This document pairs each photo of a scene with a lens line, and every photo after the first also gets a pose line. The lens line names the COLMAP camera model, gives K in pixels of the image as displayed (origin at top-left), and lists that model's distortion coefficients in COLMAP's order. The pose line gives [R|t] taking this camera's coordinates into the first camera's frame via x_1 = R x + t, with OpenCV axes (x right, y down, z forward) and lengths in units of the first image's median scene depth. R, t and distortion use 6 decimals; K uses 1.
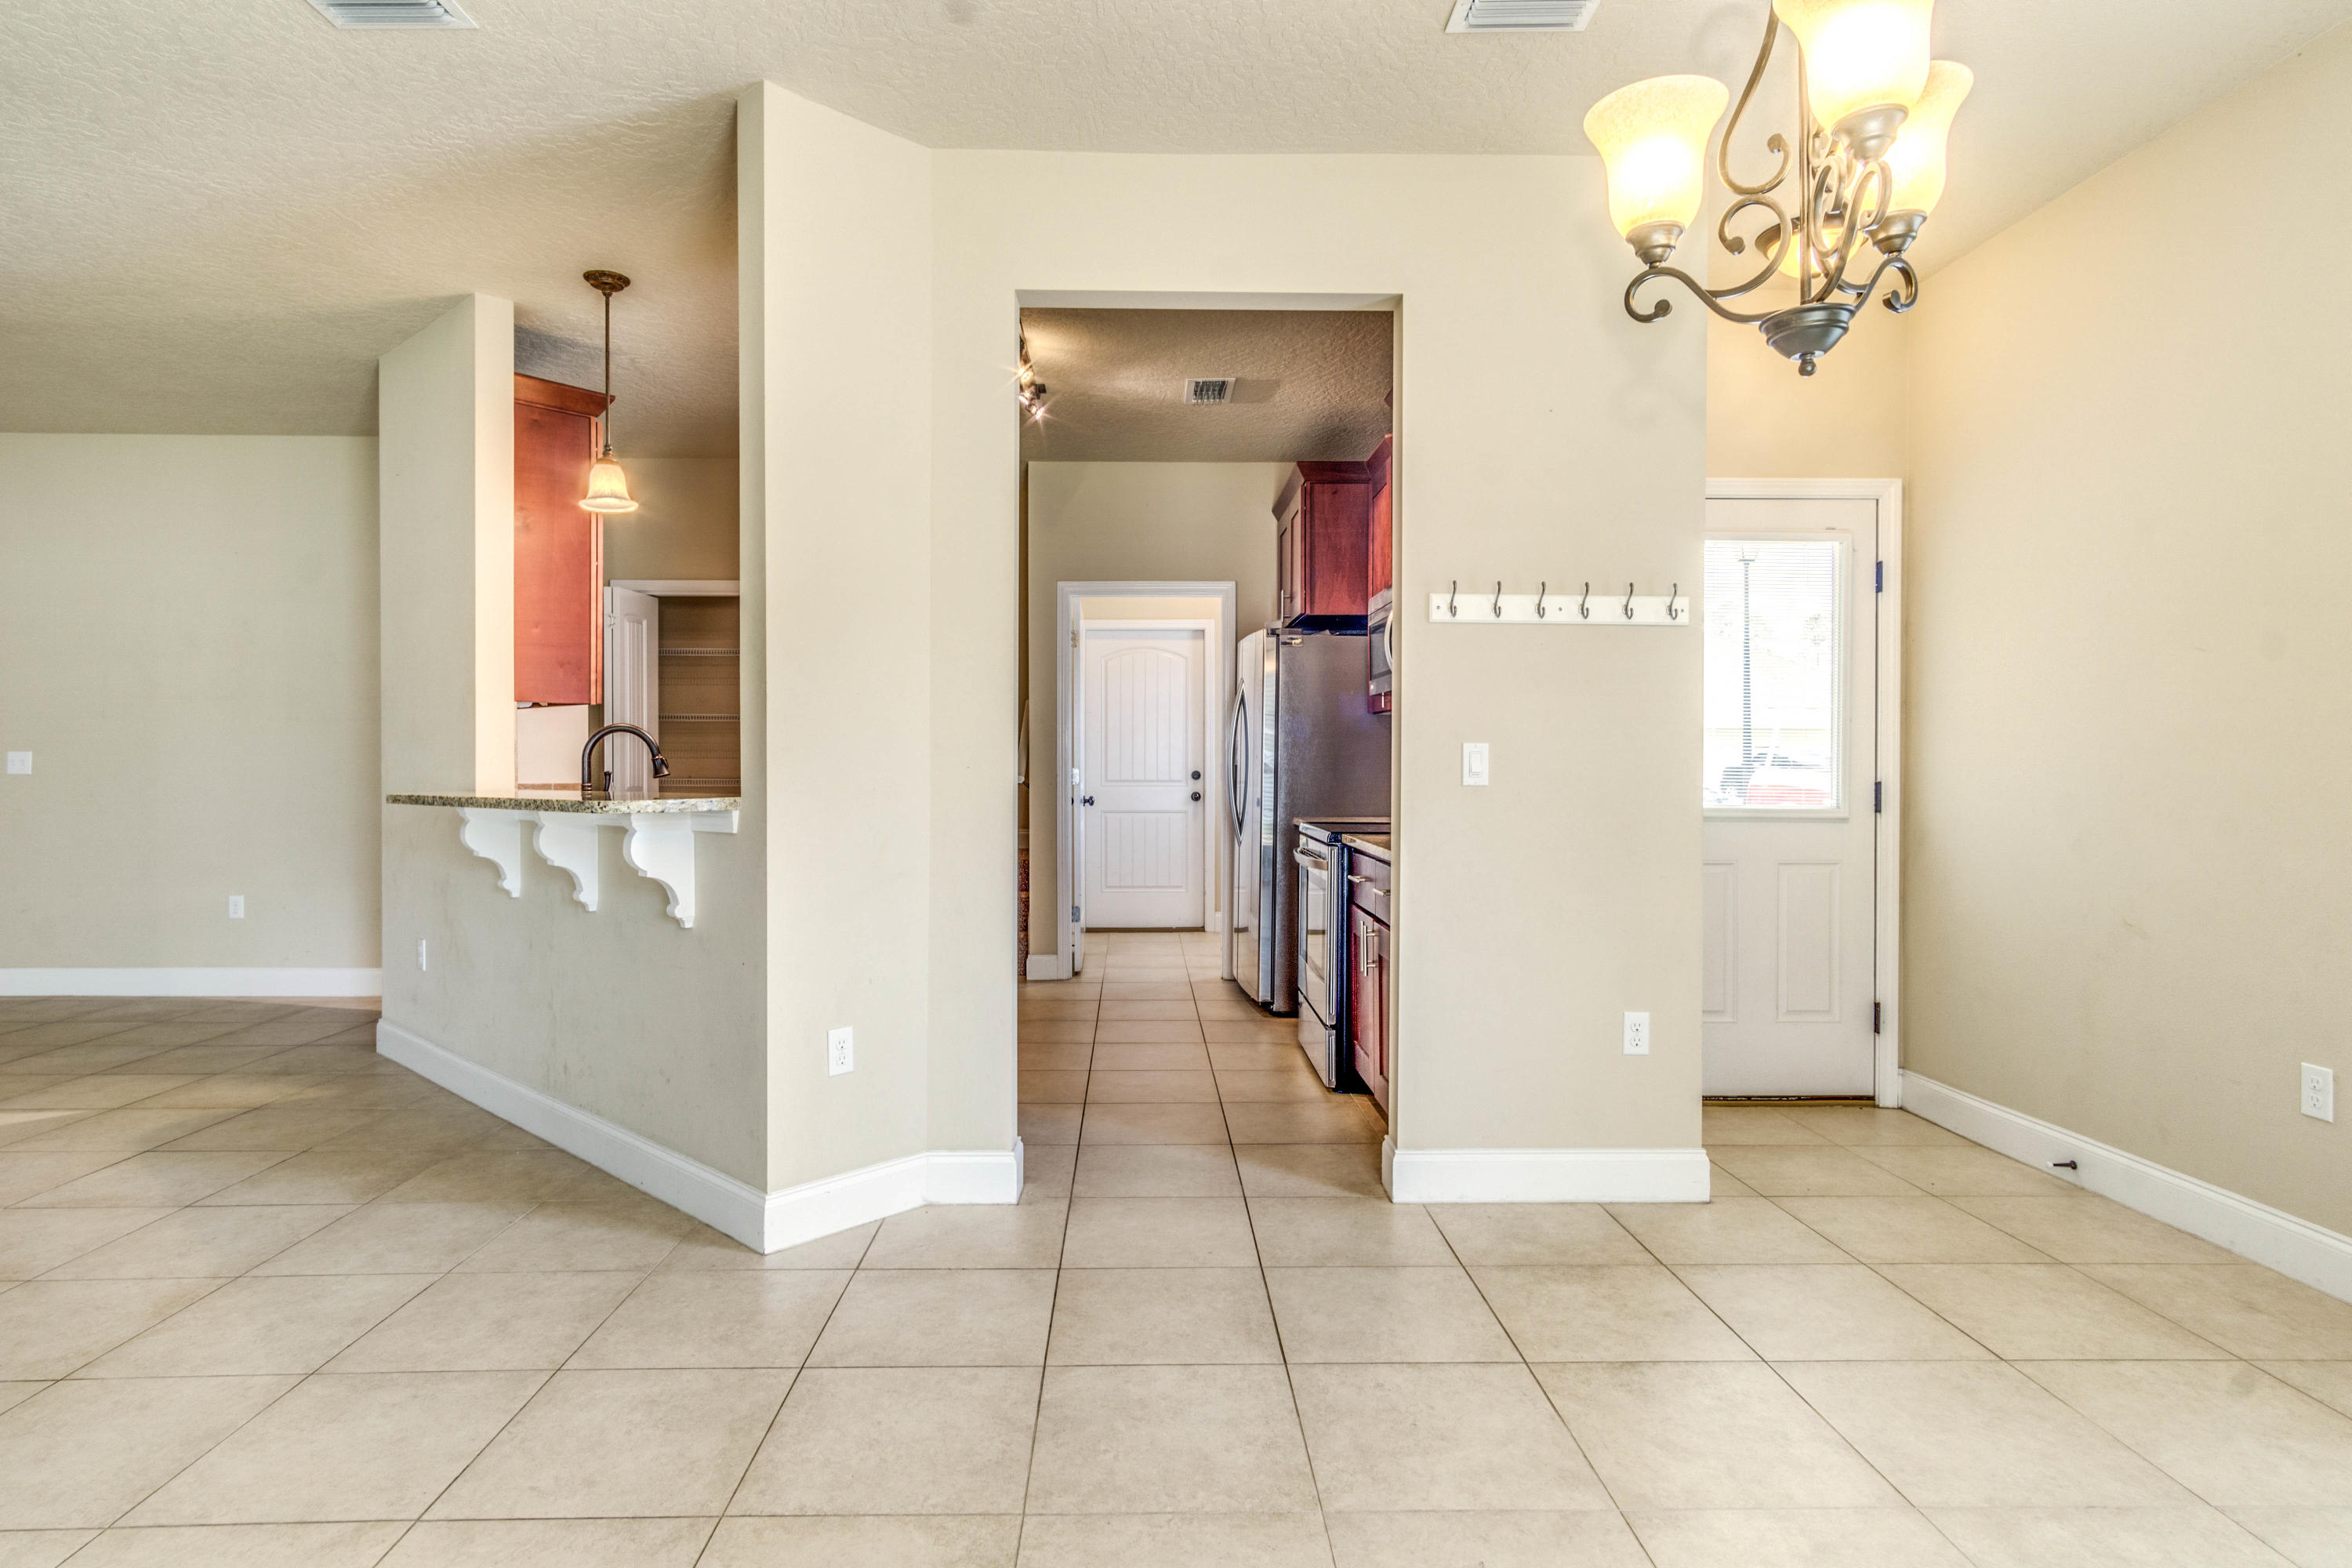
lens RADIAL K [[1260.8, 0, 1173.6], [0, 1260.8, 775.0], [0, 0, 1]] dist [0.009915, -0.000937]
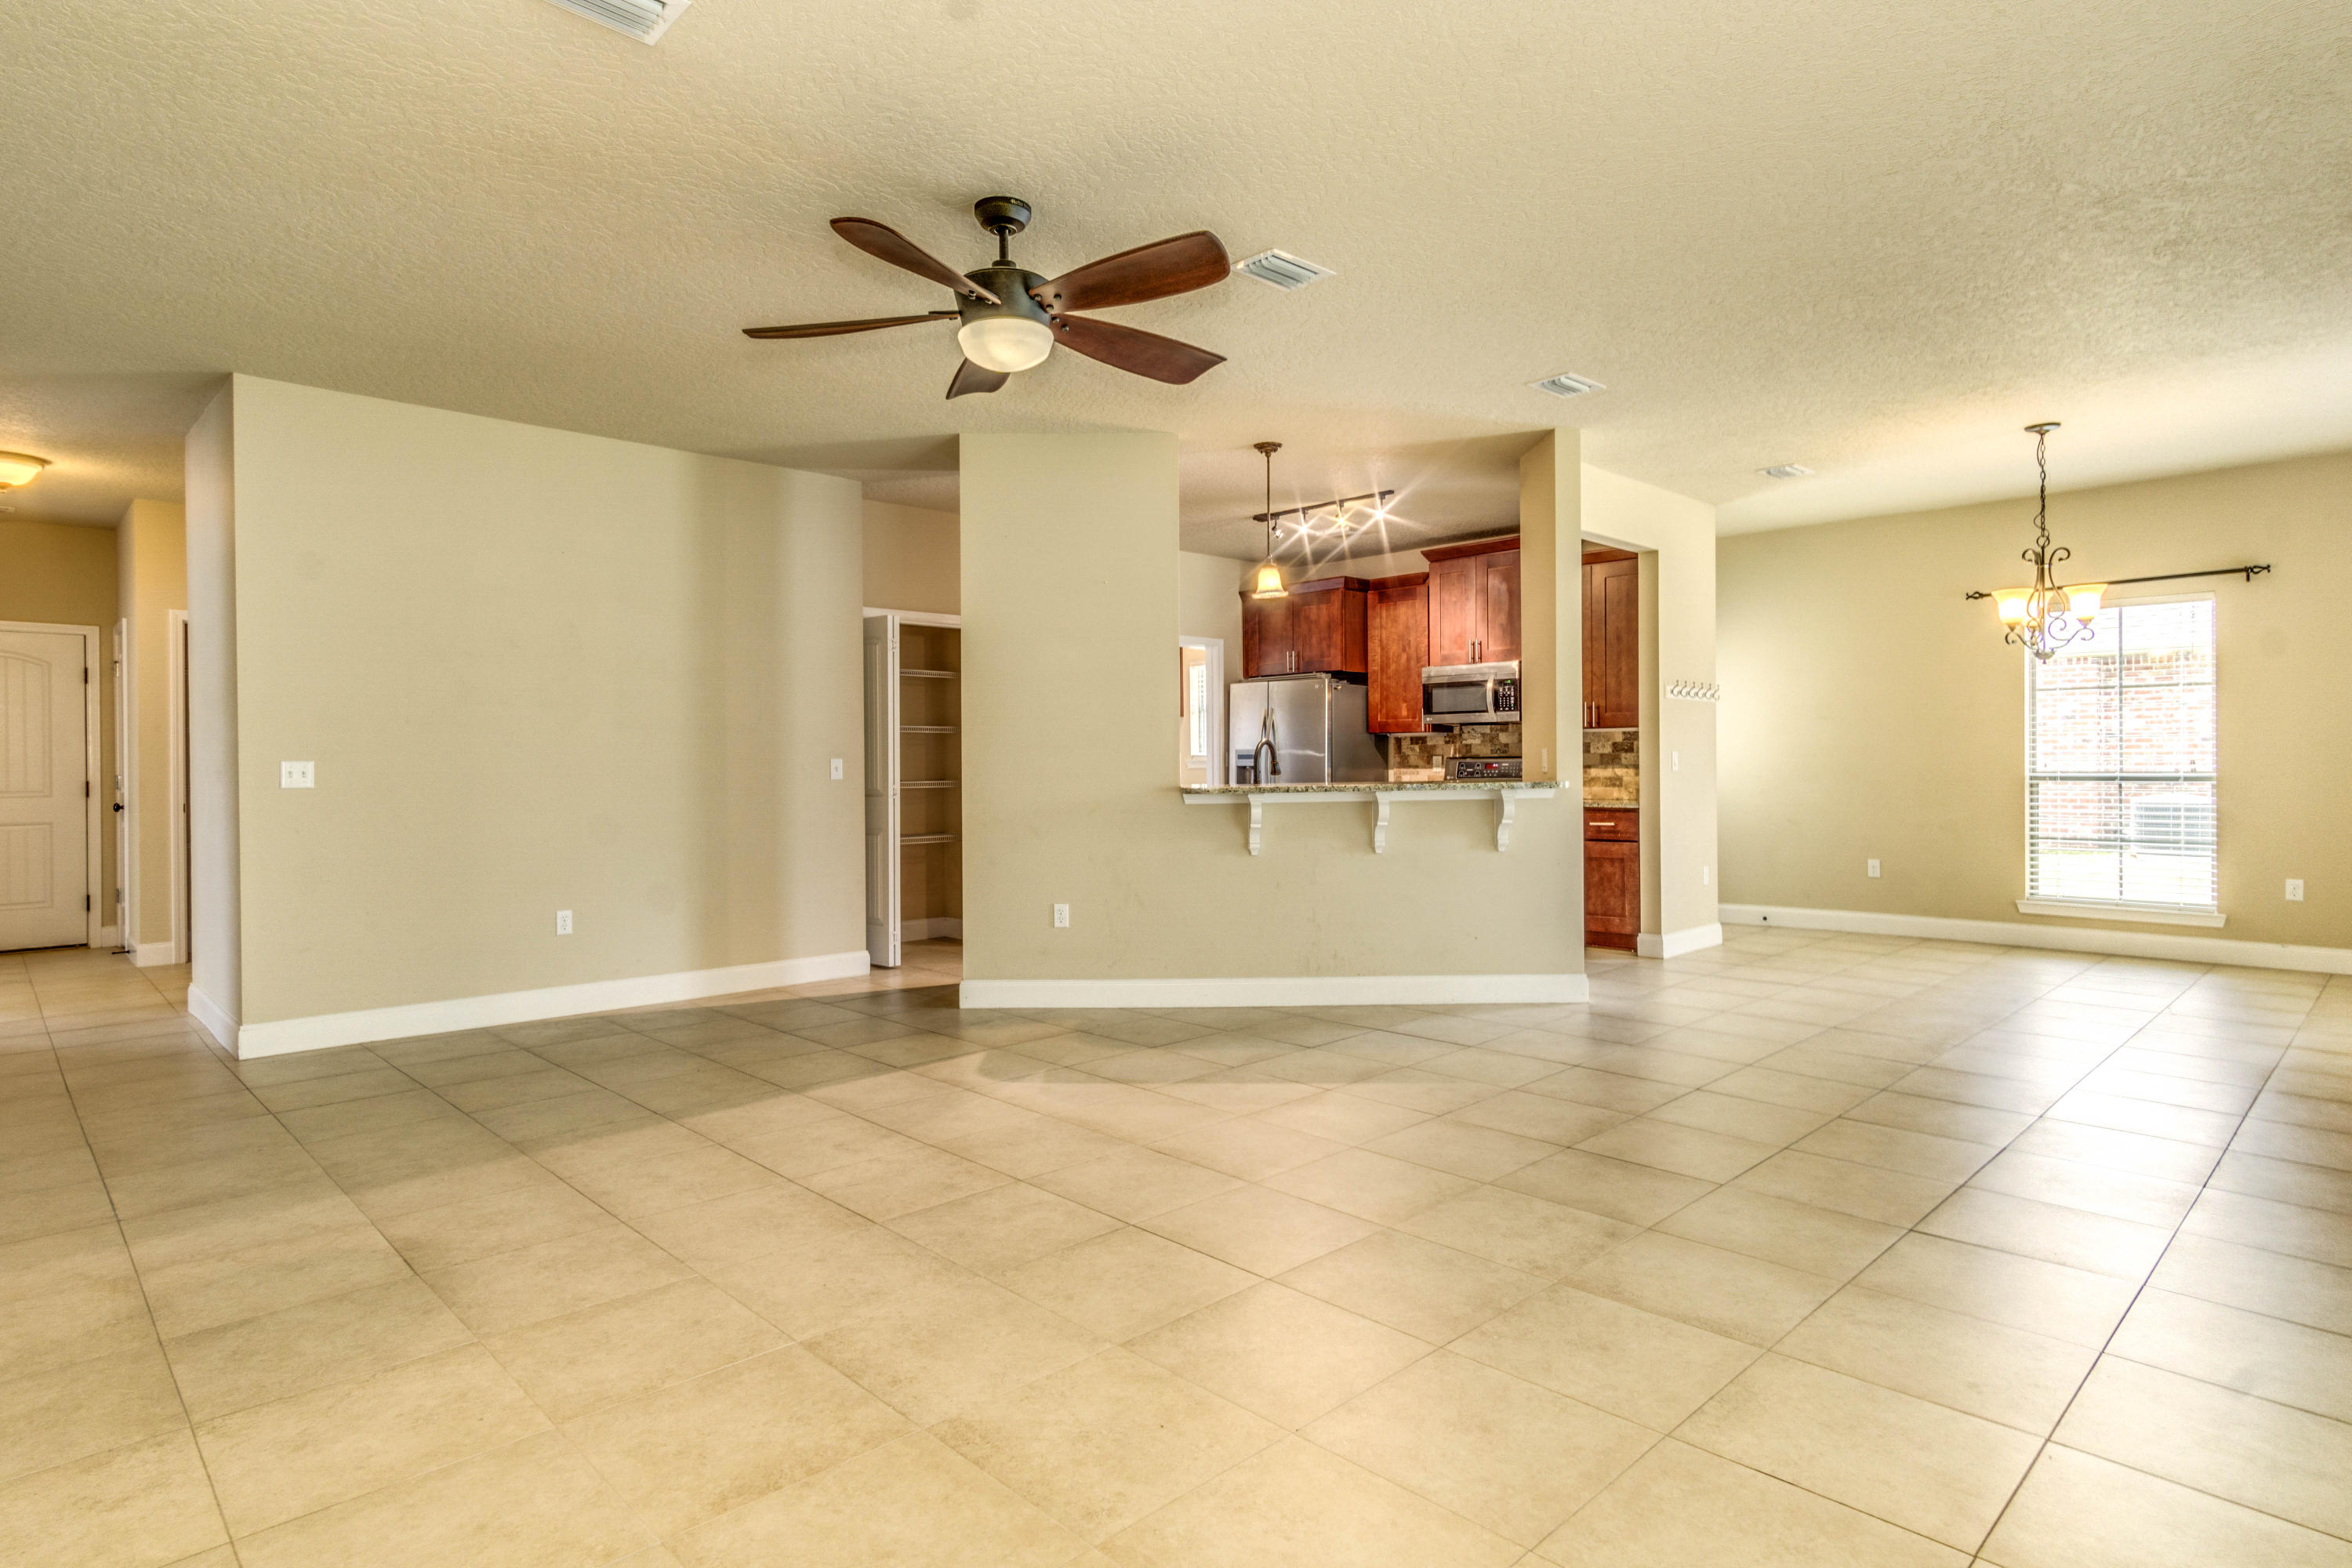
lens RADIAL K [[1260.8, 0, 1167.3], [0, 1260.8, 768.6], [0, 0, 1]] dist [0.009915, -0.000937]
pose [[0.725701, -0.009449, 0.687945, -1.169370], [0.015849, 0.999870, -0.002985, -0.002183], [-0.687827, 0.013070, 0.725757, -0.008356]]
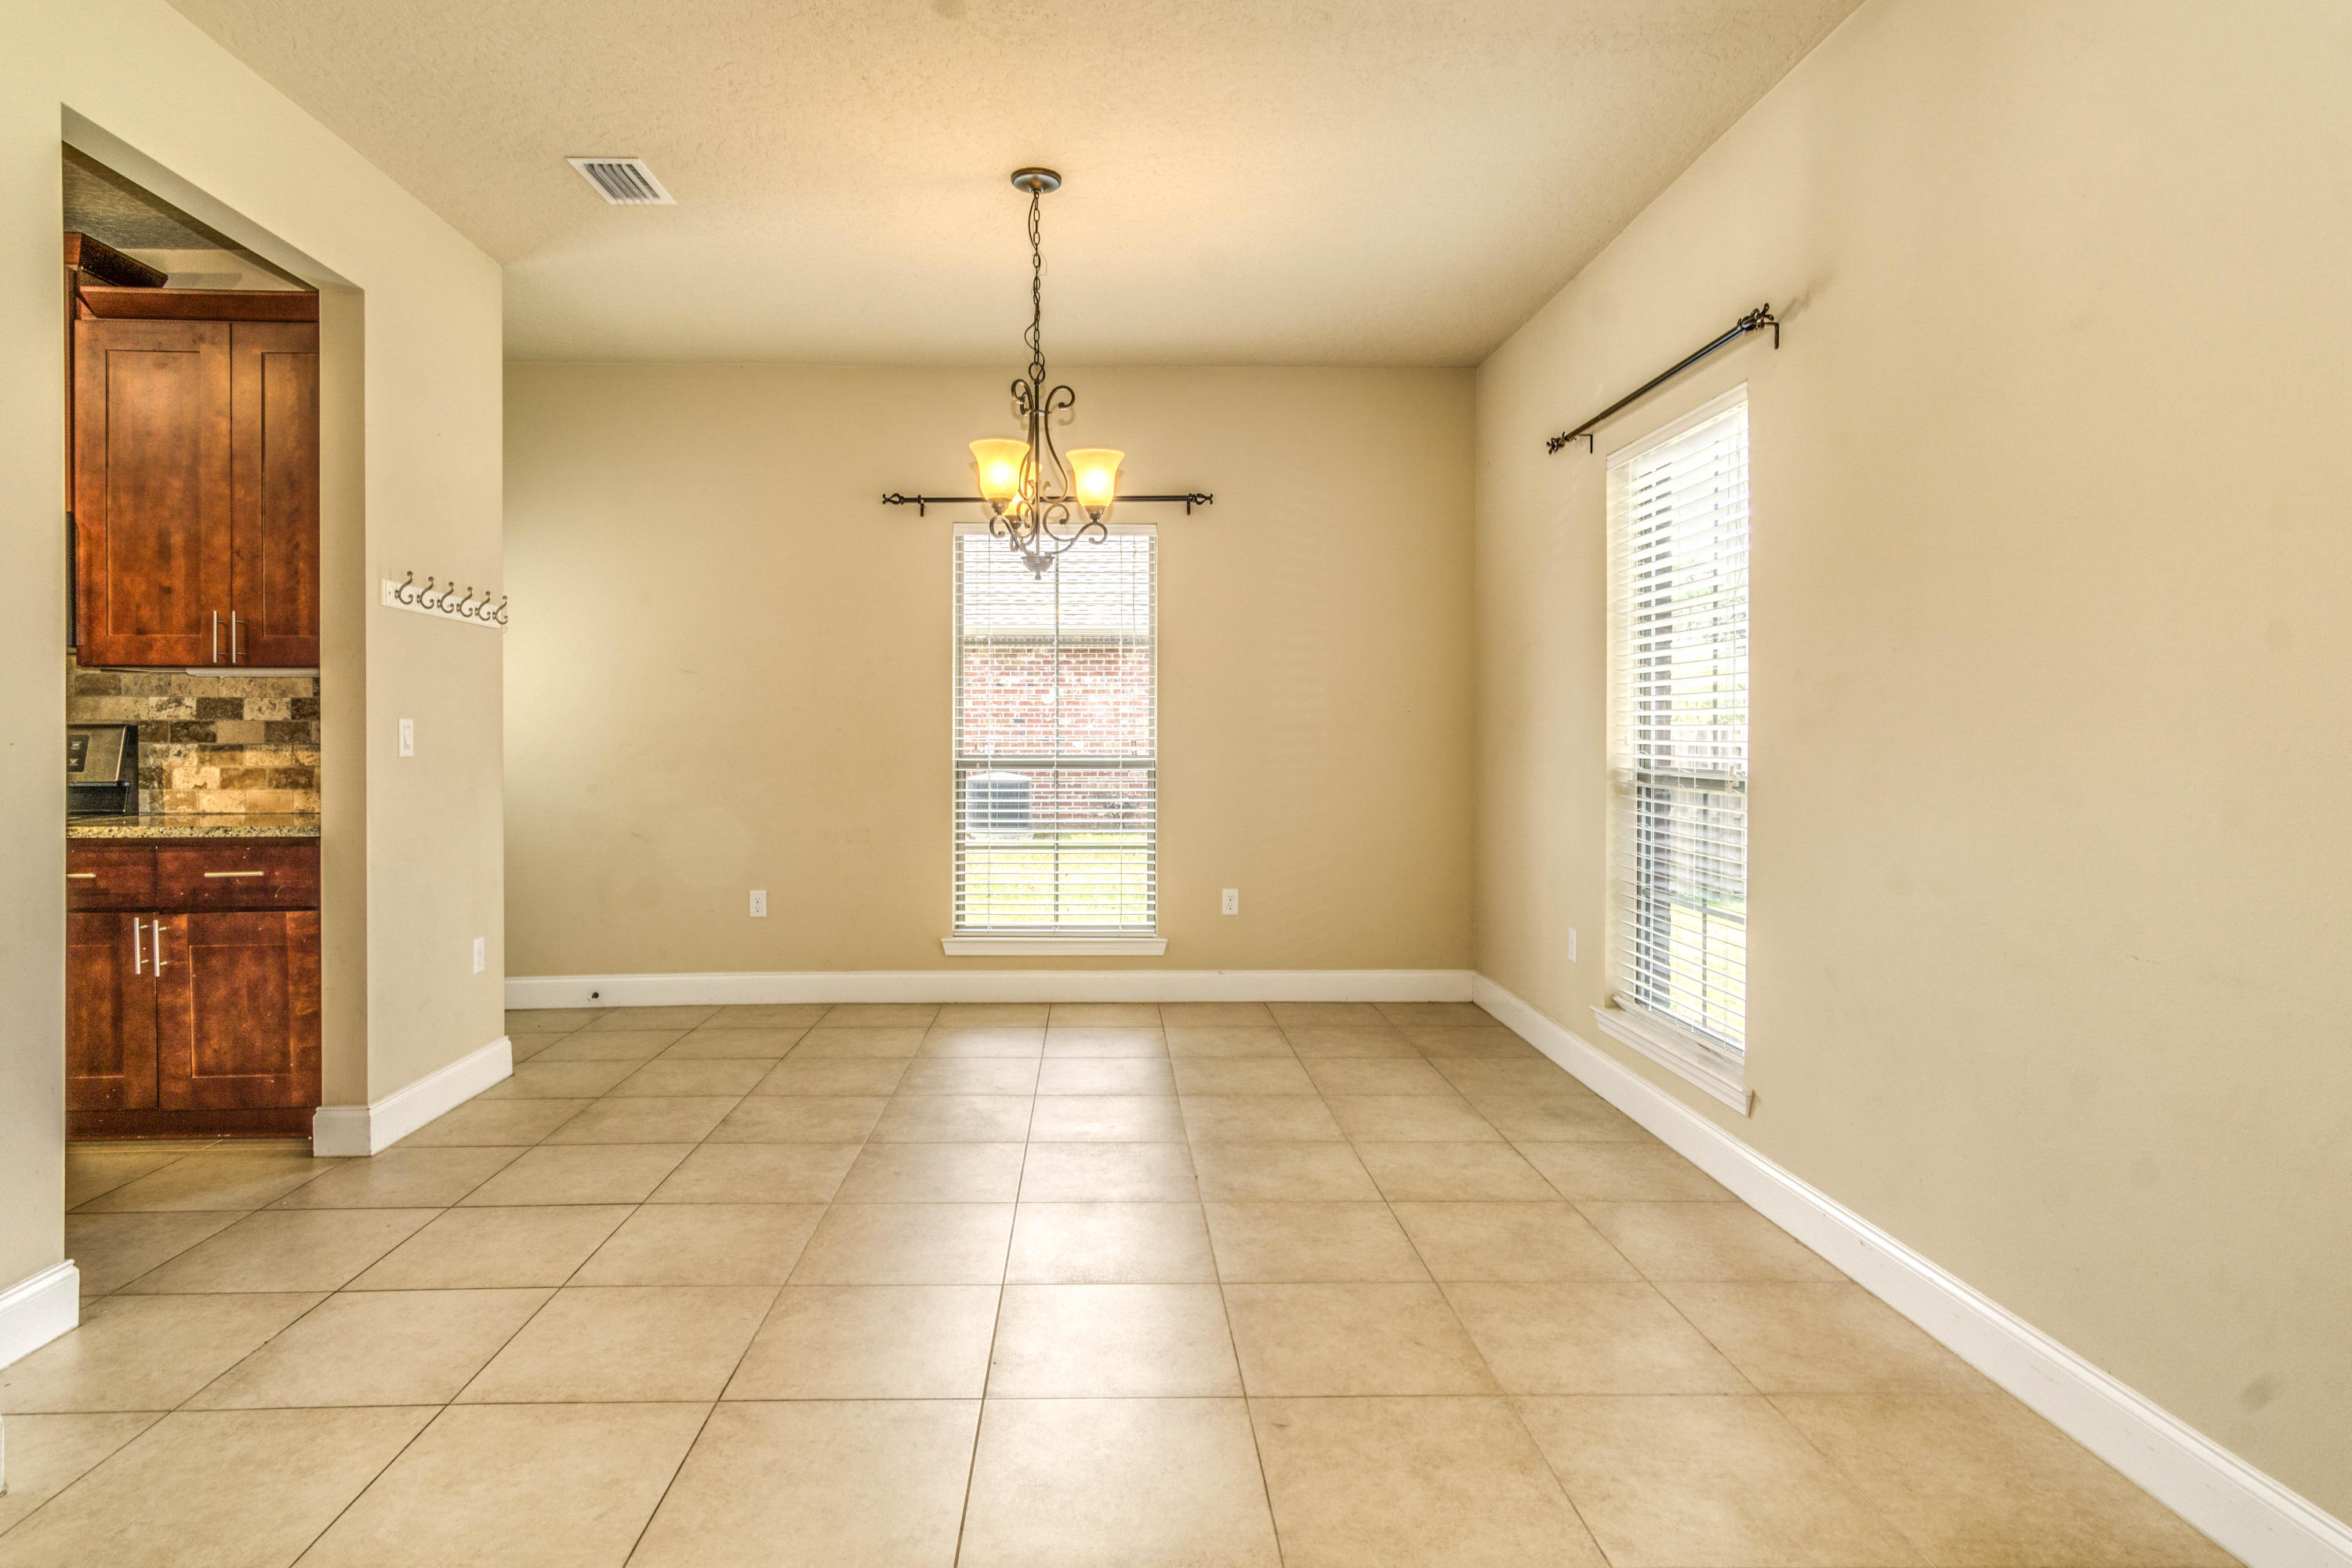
lens RADIAL K [[1260.8, 0, 1120.7], [0, 1260.8, 738.2], [0, 0, 1]] dist [0.009915, -0.000937]
pose [[-0.007462, -0.002068, 0.999970, -0.521621], [0.011260, 0.999934, 0.002152, -0.001987], [-0.999909, 0.011276, -0.007438, 0.225148]]
